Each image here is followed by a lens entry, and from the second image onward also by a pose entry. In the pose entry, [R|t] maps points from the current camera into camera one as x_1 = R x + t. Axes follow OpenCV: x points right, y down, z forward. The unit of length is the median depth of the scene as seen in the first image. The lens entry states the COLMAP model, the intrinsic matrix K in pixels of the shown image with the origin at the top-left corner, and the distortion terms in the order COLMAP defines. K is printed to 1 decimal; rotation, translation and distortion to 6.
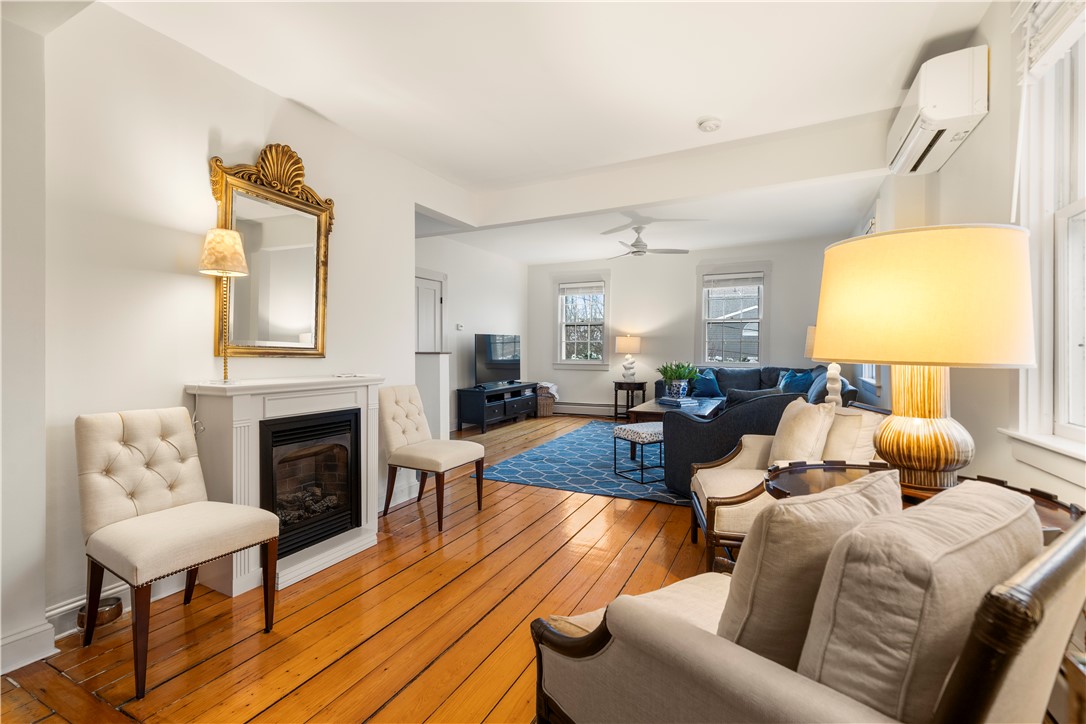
lens RADIAL K [[479.8, 0, 537.2], [0, 479.8, 353.2], [0, 0, 1]] dist [0.002737, 0.000046]
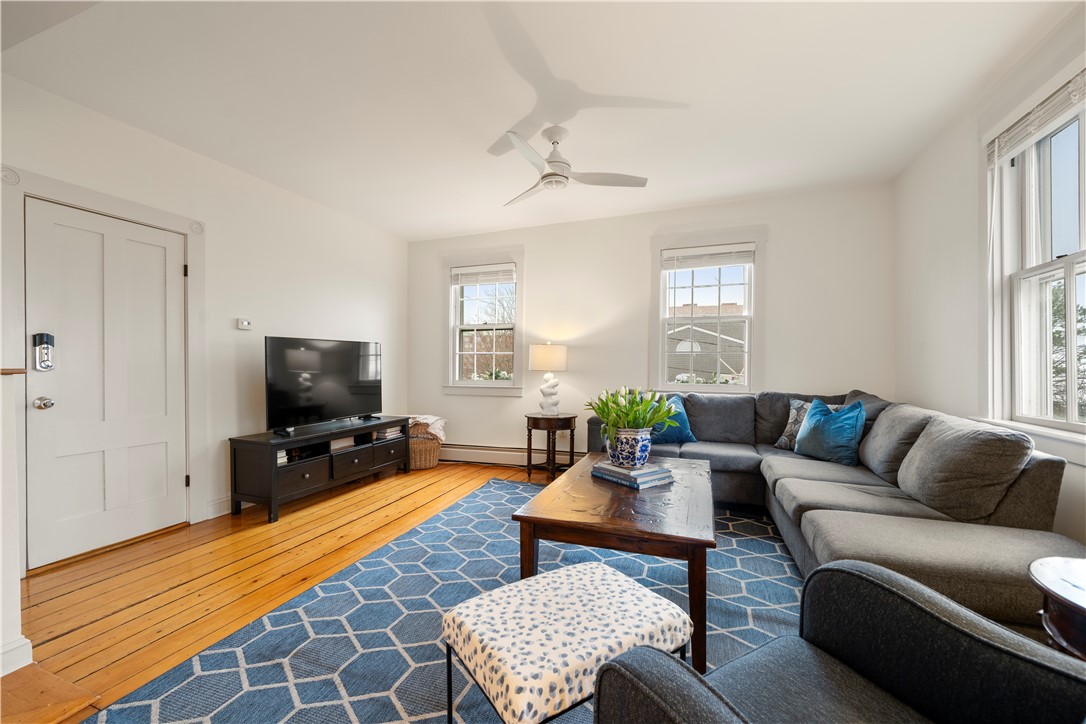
lens RADIAL K [[449.6, 0, 543.0], [0, 449.6, 362.0], [0, 0, 1]] dist [0.000227, 0.000012]
pose [[0.992368, -0.000035, 0.123312, 0.109032], [0.002305, 0.999830, -0.018271, -0.000793], [-0.123291, 0.018416, 0.992200, 0.407294]]
